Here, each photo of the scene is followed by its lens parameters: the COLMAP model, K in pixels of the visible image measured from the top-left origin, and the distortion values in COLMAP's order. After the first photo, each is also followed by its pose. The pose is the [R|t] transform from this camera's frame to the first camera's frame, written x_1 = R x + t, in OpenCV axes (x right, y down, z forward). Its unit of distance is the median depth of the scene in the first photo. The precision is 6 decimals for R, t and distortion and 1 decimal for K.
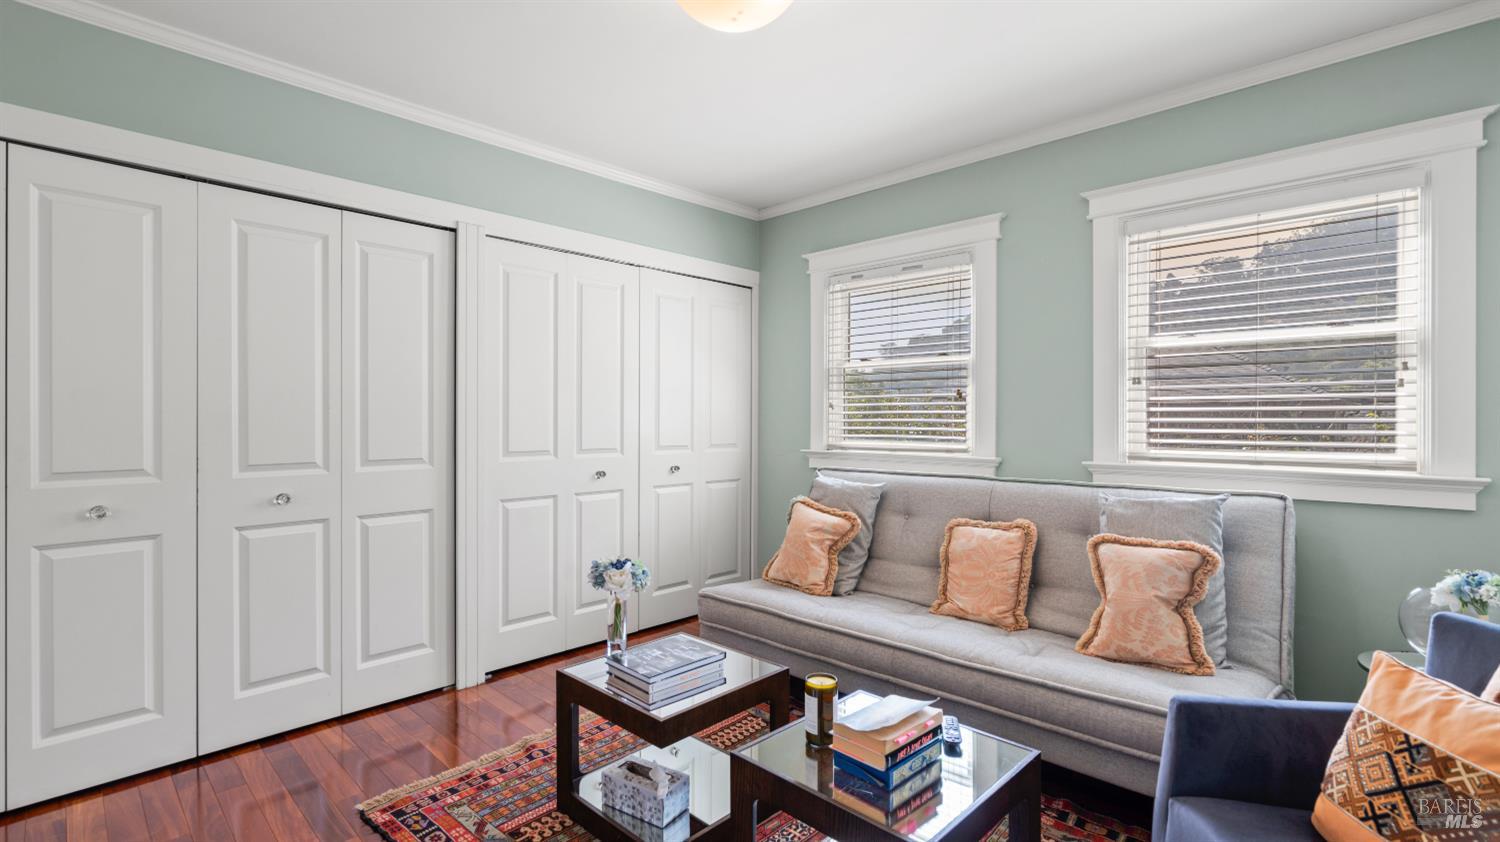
lens RADIAL K [[670.5, 0, 746.0], [0, 670.5, 422.2], [0, 0, 1]] dist [-0.004762, -0.000349]
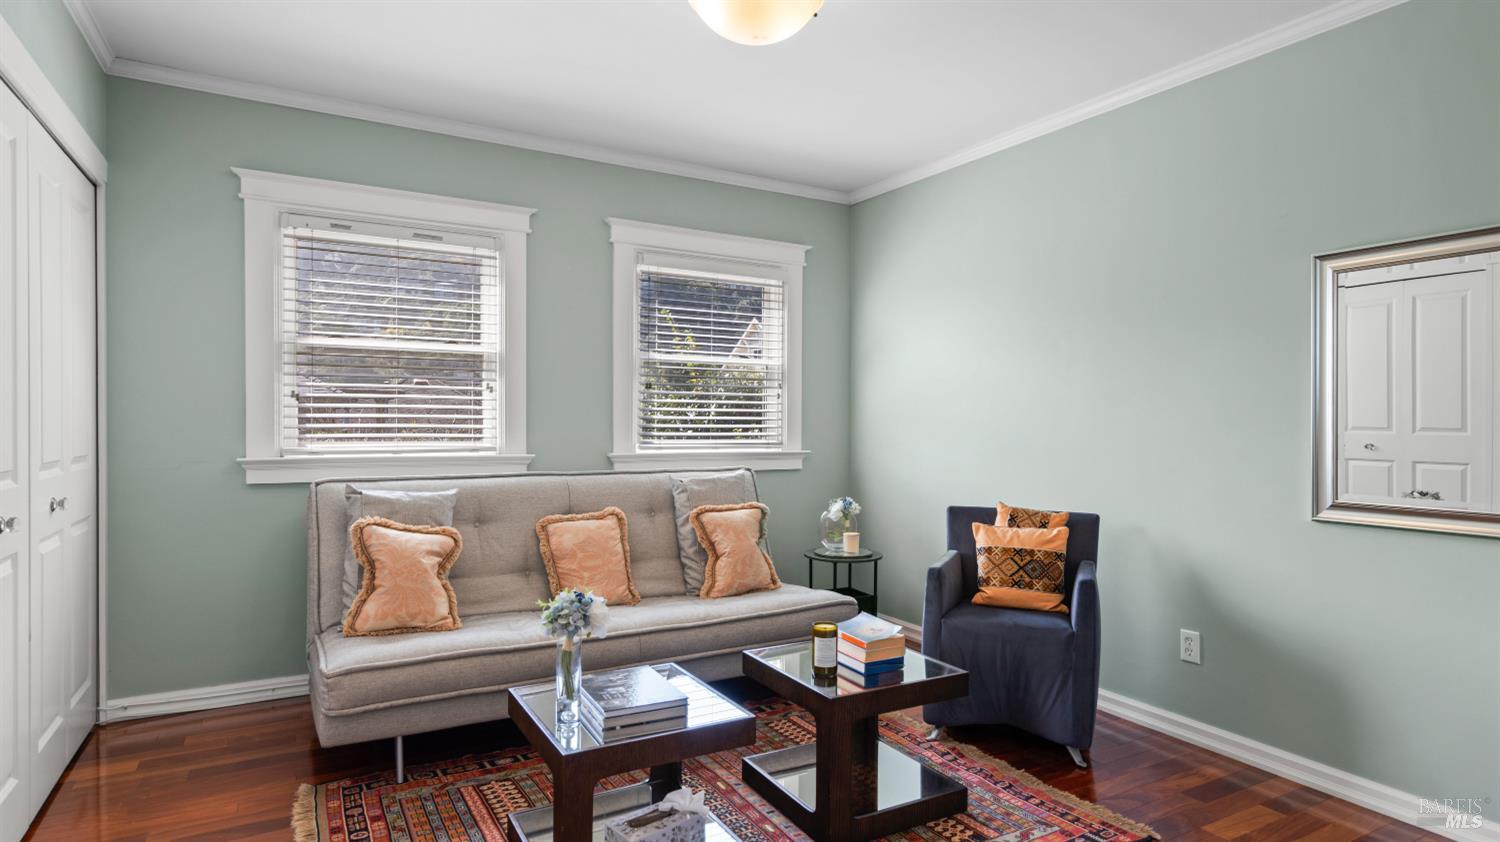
lens RADIAL K [[817.4, 0, 750.0], [0, 817.4, 421.0], [0, 0, 1]] dist [0.003009, 0.000052]
pose [[0.285303, -0.004425, 0.958427, -0.766588], [-0.005362, 0.999966, 0.006213, -0.006245], [-0.958422, -0.006911, 0.285270, 0.374512]]
